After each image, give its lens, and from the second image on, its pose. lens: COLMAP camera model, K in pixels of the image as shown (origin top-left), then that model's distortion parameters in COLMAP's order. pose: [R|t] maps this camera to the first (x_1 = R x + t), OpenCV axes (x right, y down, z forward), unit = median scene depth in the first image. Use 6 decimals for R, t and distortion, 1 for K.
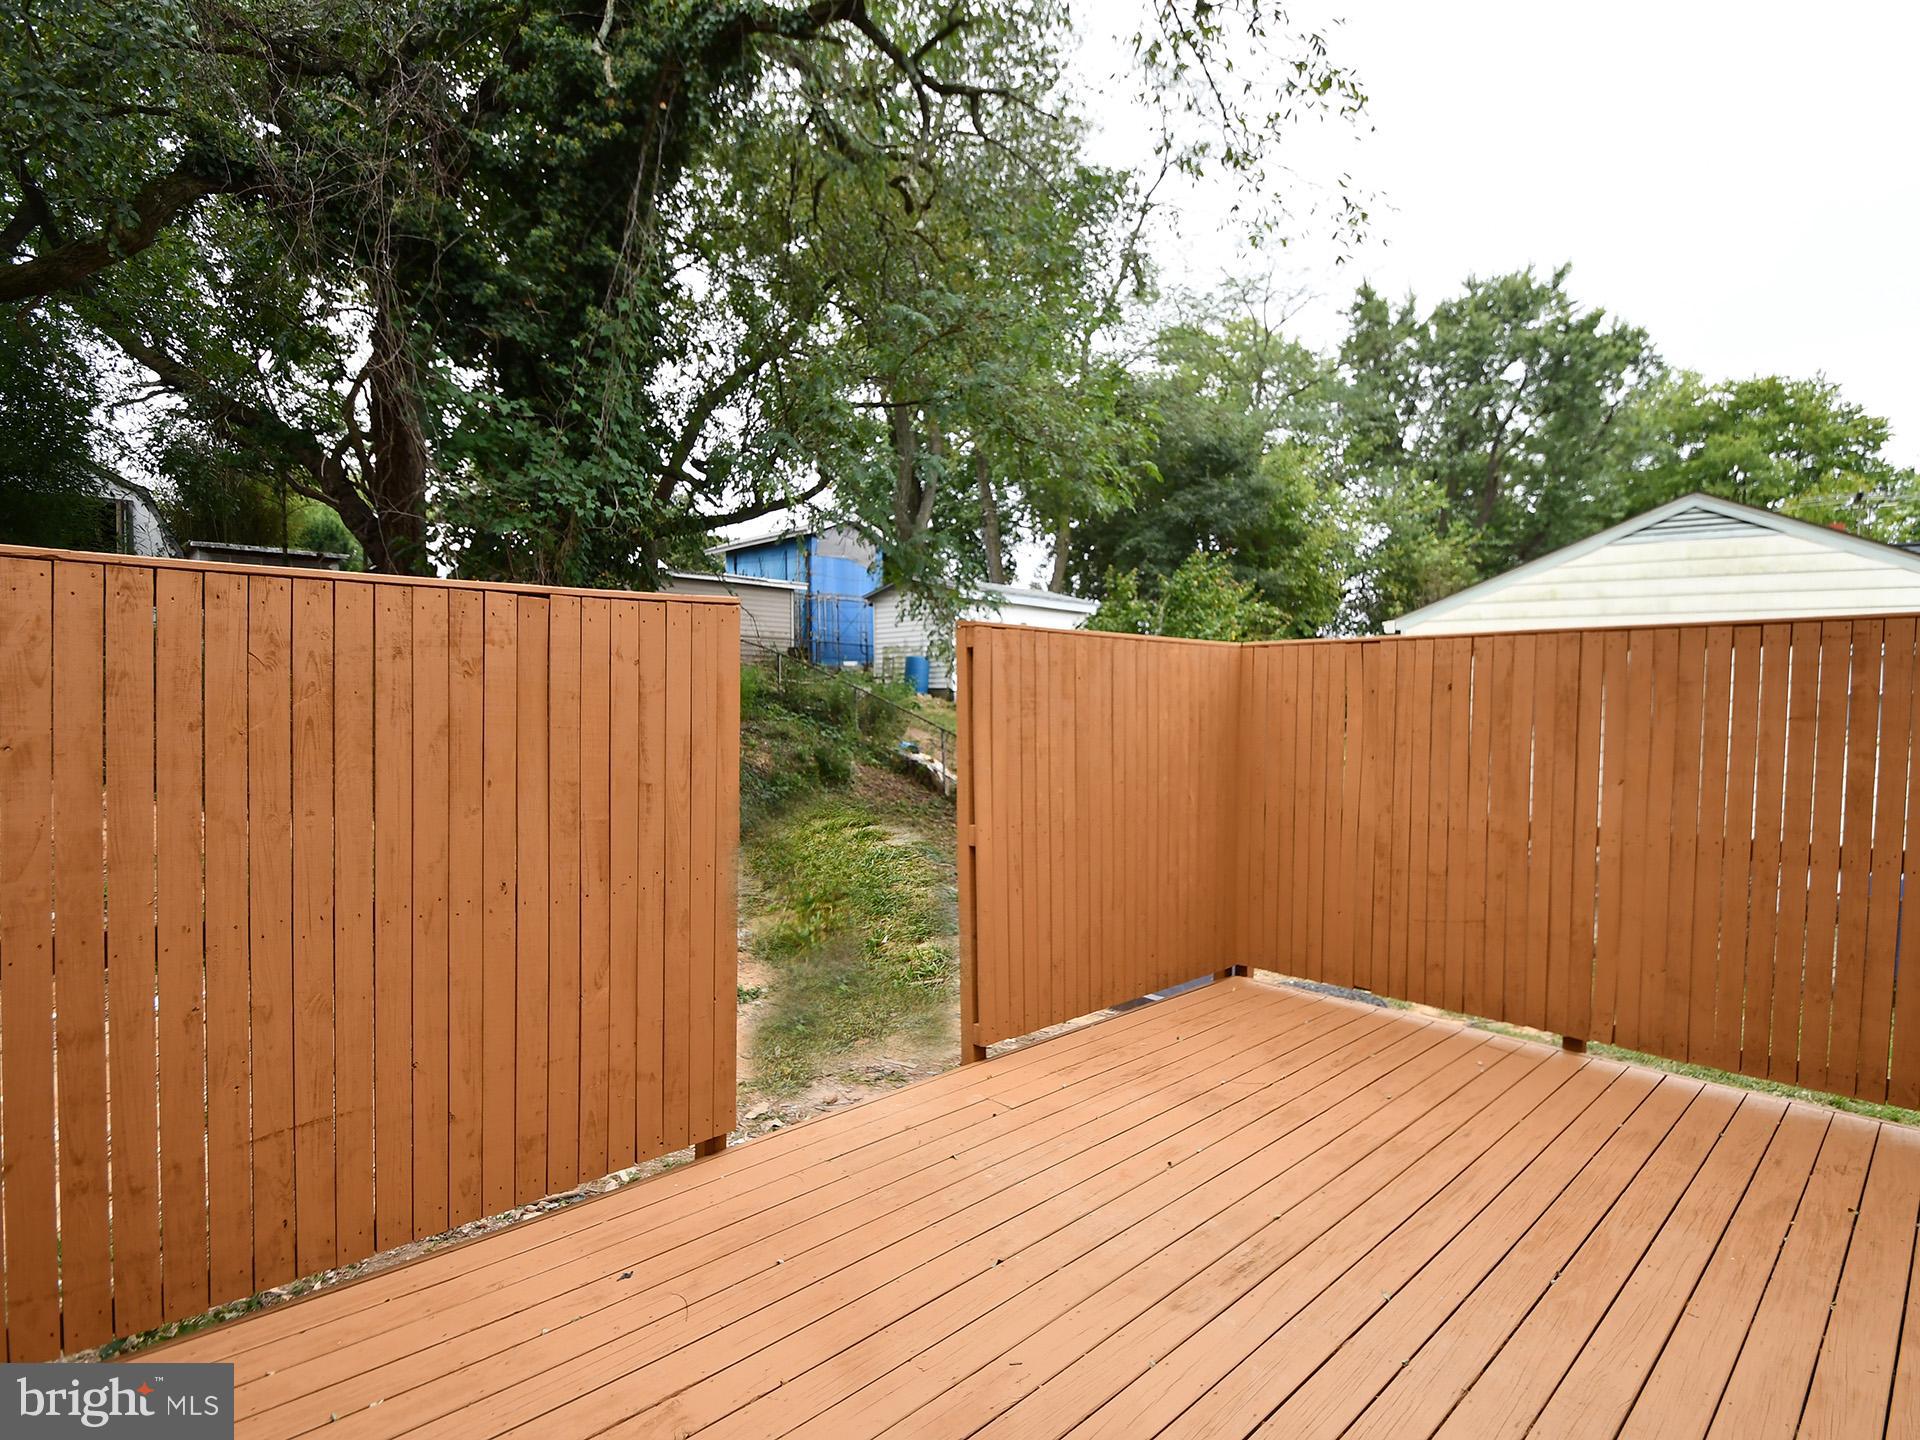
lens RADIAL K [[962.7, 0, 953.2], [0, 962.7, 720.8], [0, 0, 1]] dist [0.014748, -0.009287]
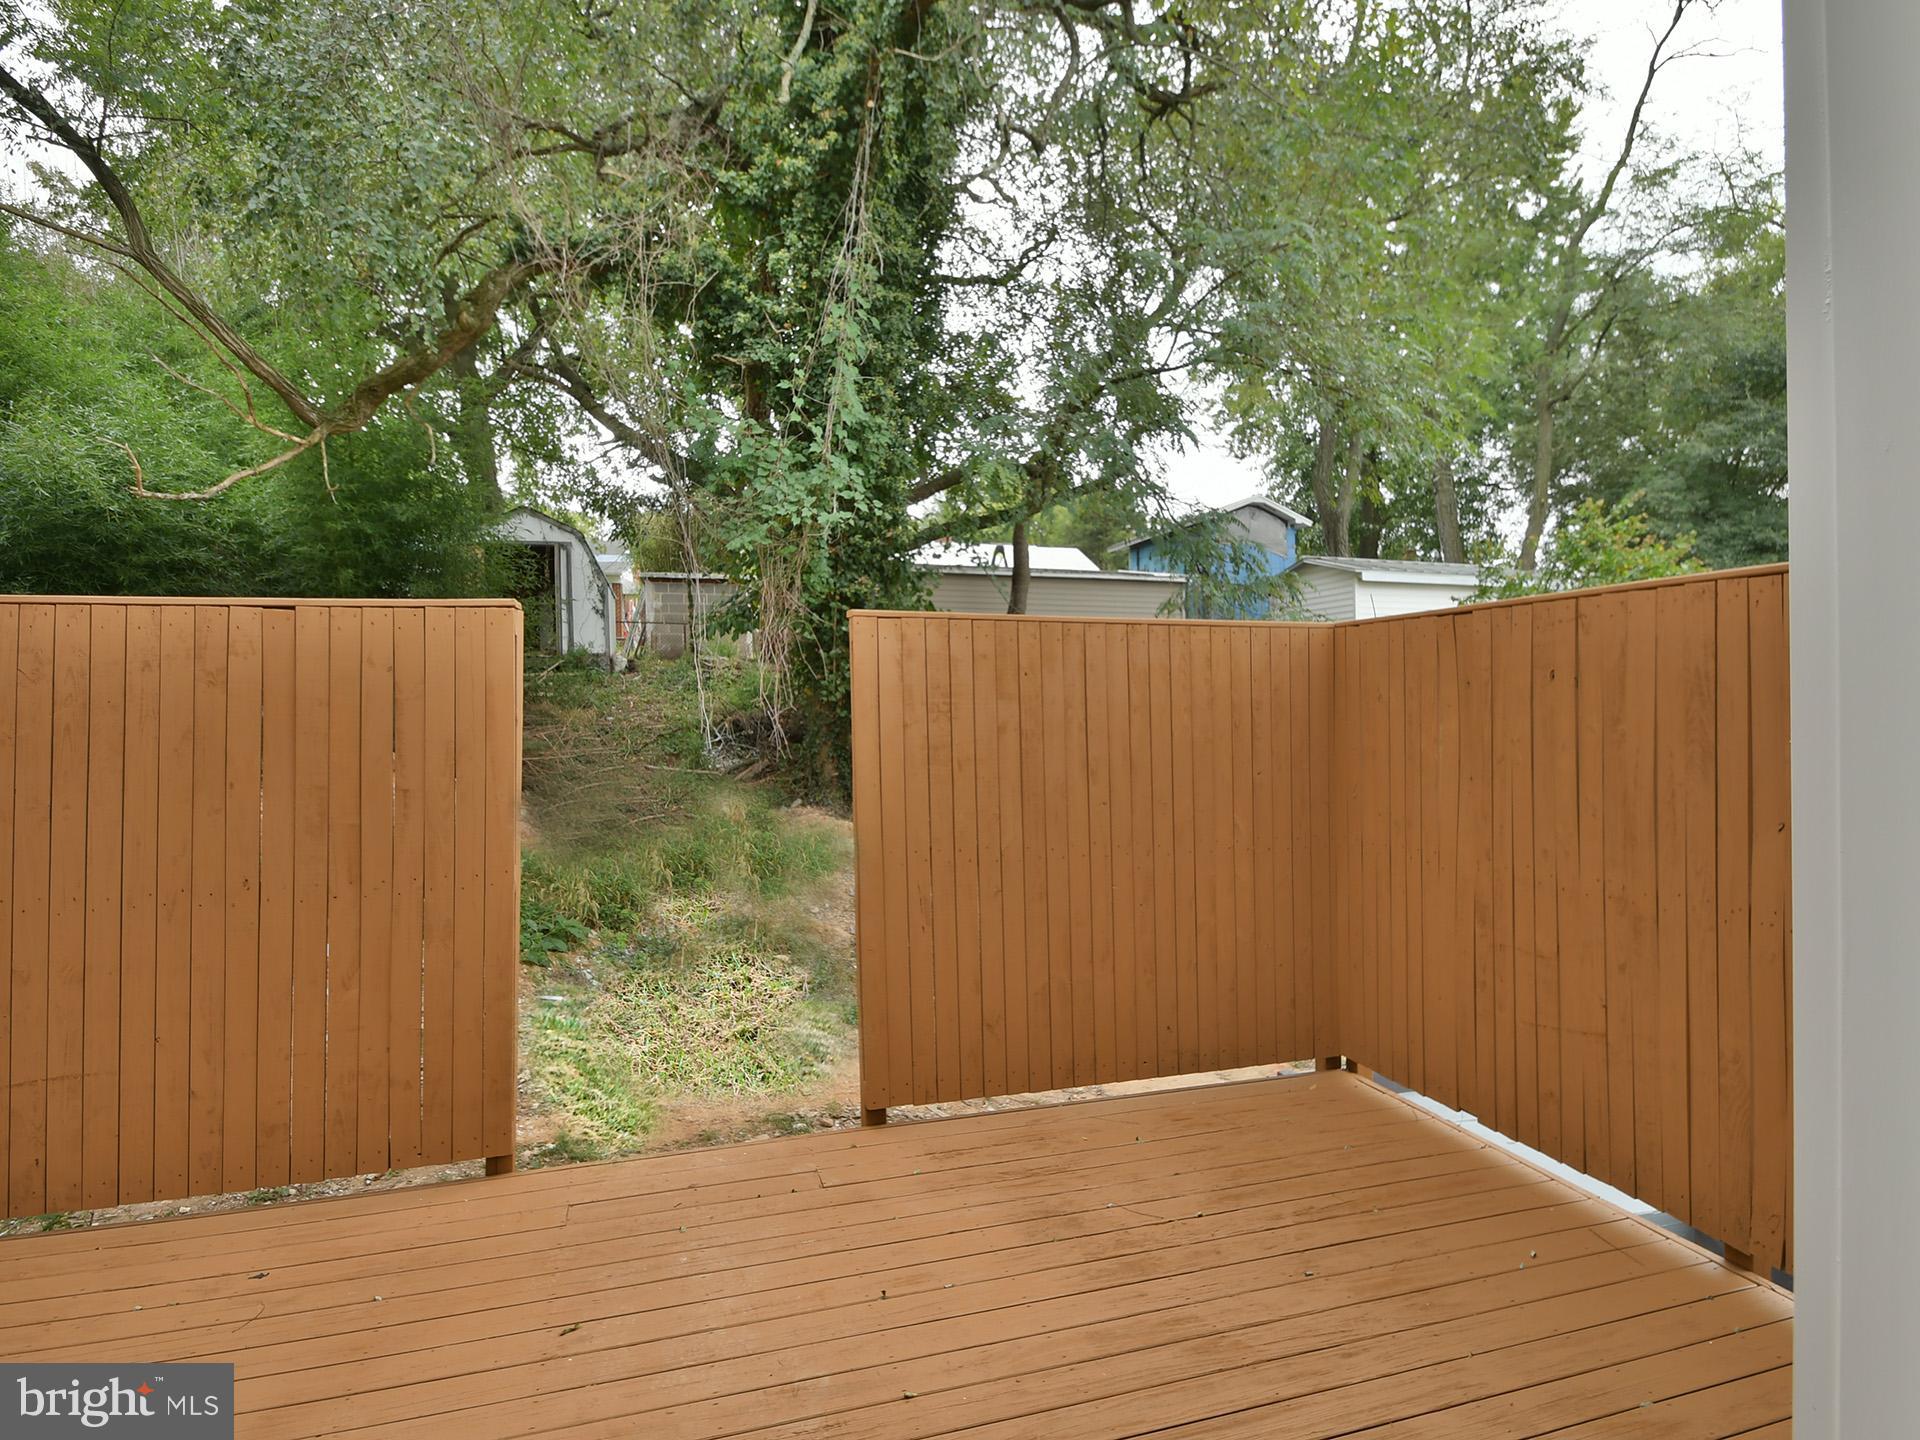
lens RADIAL K [[1032.4, 0, 963.8], [0, 1032.4, 709.3], [0, 0, 1]] dist [0.005505, -0.003924]
pose [[0.904677, -0.008278, -0.426017, 0.552384], [0.001195, 0.999857, -0.016890, 0.000552], [0.426096, 0.014771, 0.904557, 0.227704]]
